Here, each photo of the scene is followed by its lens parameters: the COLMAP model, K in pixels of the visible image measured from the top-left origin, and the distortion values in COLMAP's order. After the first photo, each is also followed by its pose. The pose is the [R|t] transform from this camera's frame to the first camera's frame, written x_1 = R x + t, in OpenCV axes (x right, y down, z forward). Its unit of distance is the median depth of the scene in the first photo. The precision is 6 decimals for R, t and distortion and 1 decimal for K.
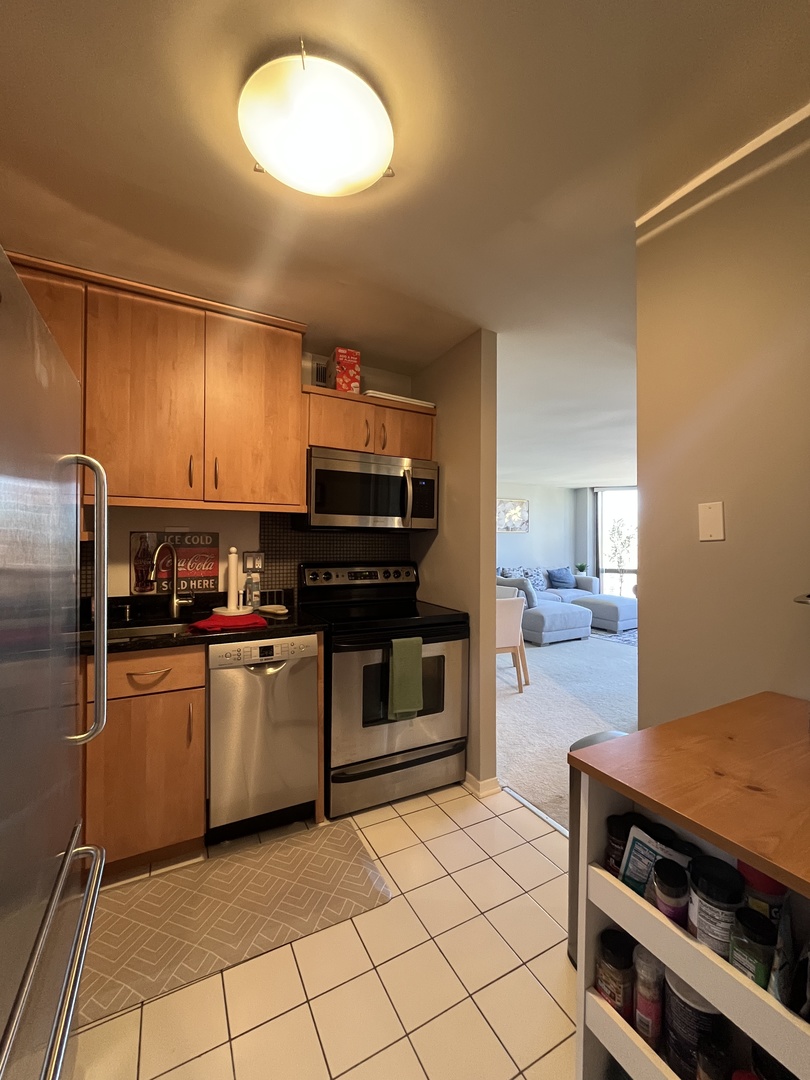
lens RADIAL K [[439.9, 0, 405.5], [0, 439.9, 539.1], [0, 0, 1]] dist [0.001510, 0.000075]
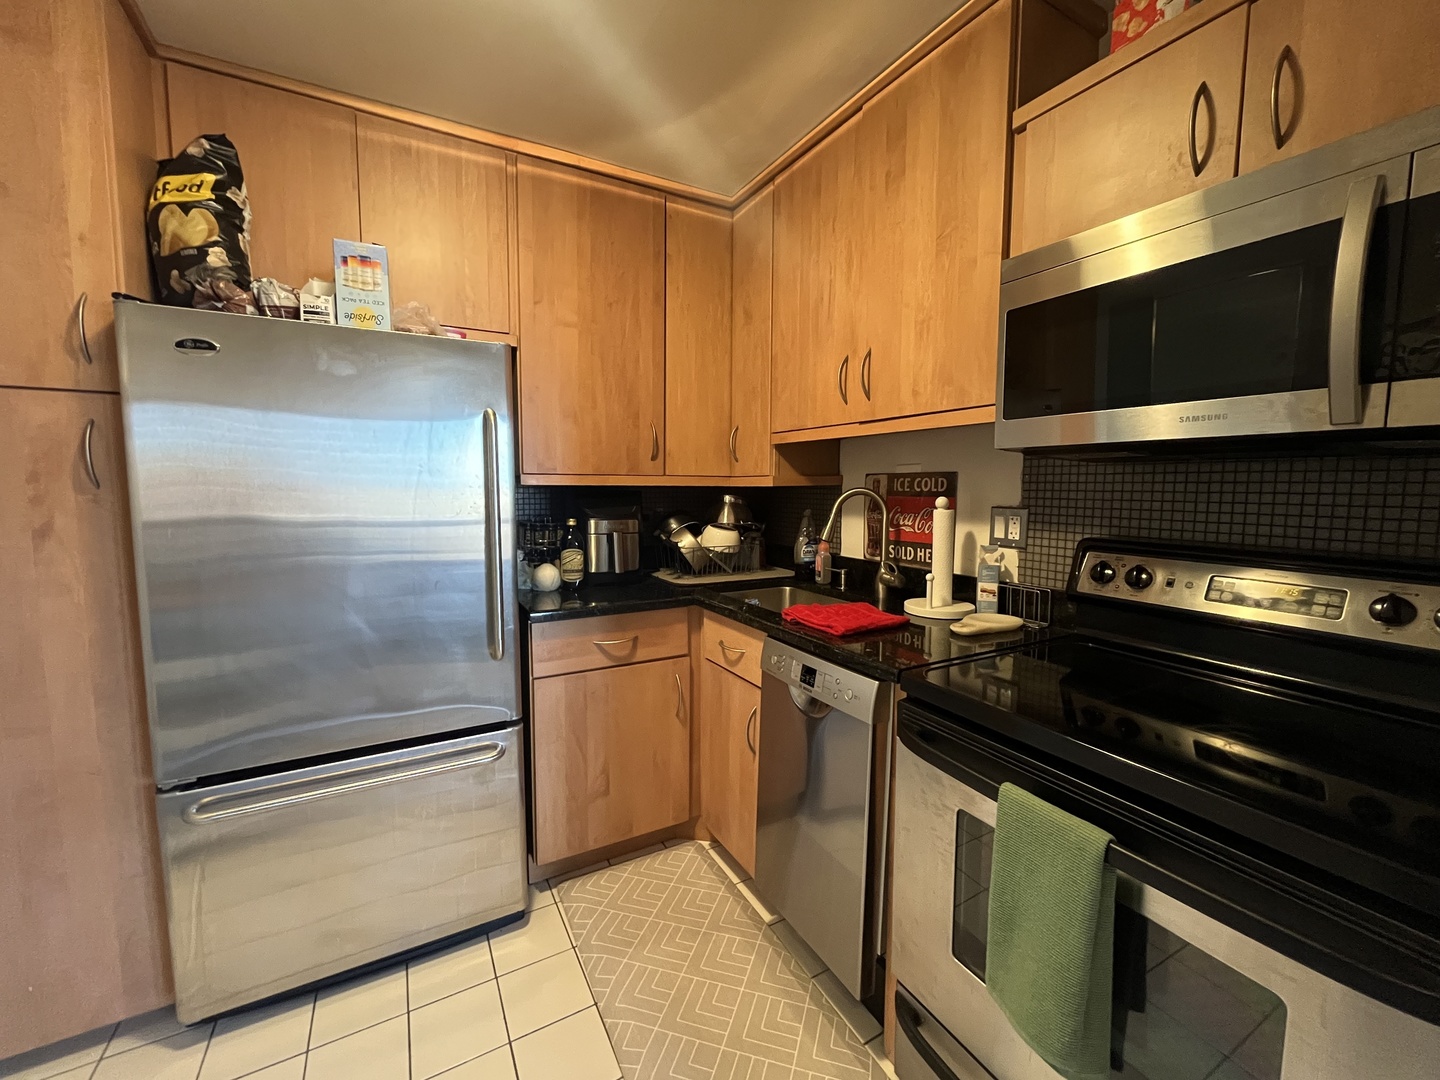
lens RADIAL K [[586.5, 0, 720.5], [0, 586.5, 535.3], [0, 0, 1]] dist [0.001510, 0.000075]
pose [[0.014061, 0.081293, -0.996591, 0.307397], [0.008942, 0.996640, 0.081423, 0.003091], [0.999861, -0.010056, 0.013287, 0.606345]]
